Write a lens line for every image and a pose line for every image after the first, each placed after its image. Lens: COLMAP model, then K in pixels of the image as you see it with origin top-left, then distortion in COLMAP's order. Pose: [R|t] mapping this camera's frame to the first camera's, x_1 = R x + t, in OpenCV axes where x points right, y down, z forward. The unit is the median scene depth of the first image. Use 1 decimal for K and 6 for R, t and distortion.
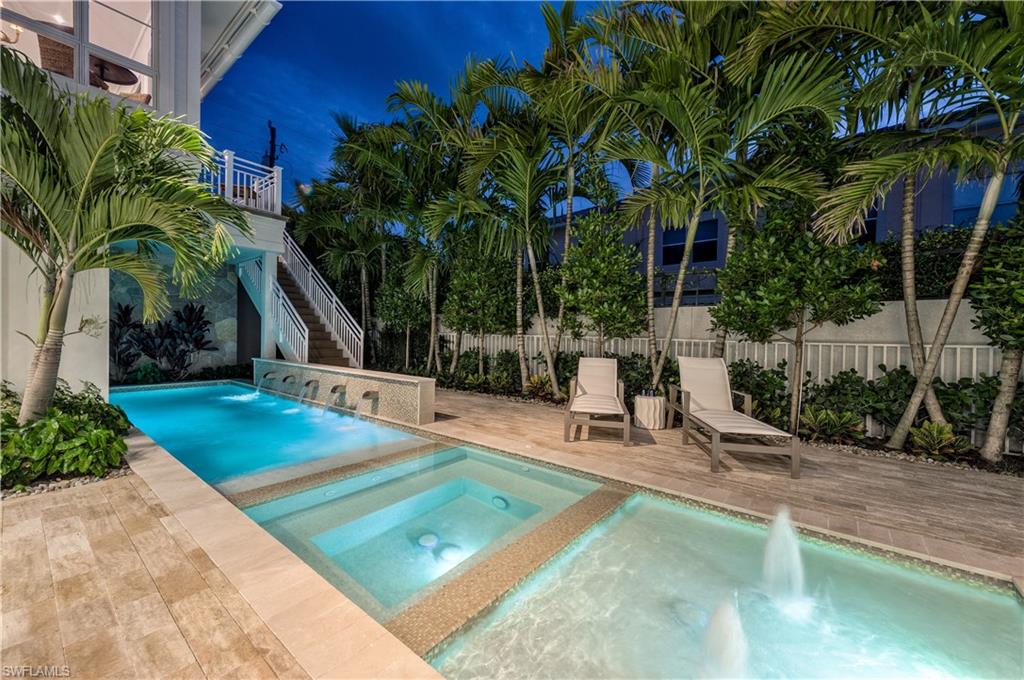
lens RADIAL K [[398.3, 0, 512.4], [0, 398.3, 342.1], [0, 0, 1]] dist [0.010259, -0.000177]
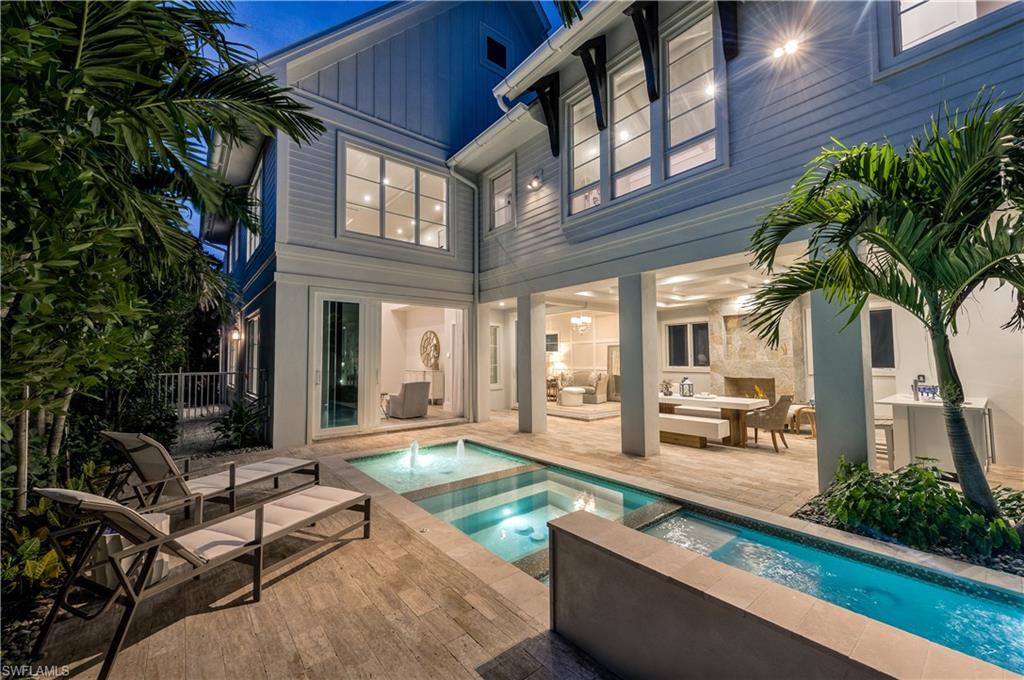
lens RADIAL K [[398.3, 0, 512.4], [0, 398.3, 342.1], [0, 0, 1]] dist [0.010259, -0.000177]
pose [[-0.978426, -0.004555, 0.206547, -0.323864], [-0.009135, 0.999733, -0.021227, -0.117614], [-0.206396, -0.022656, -0.978206, 1.892852]]
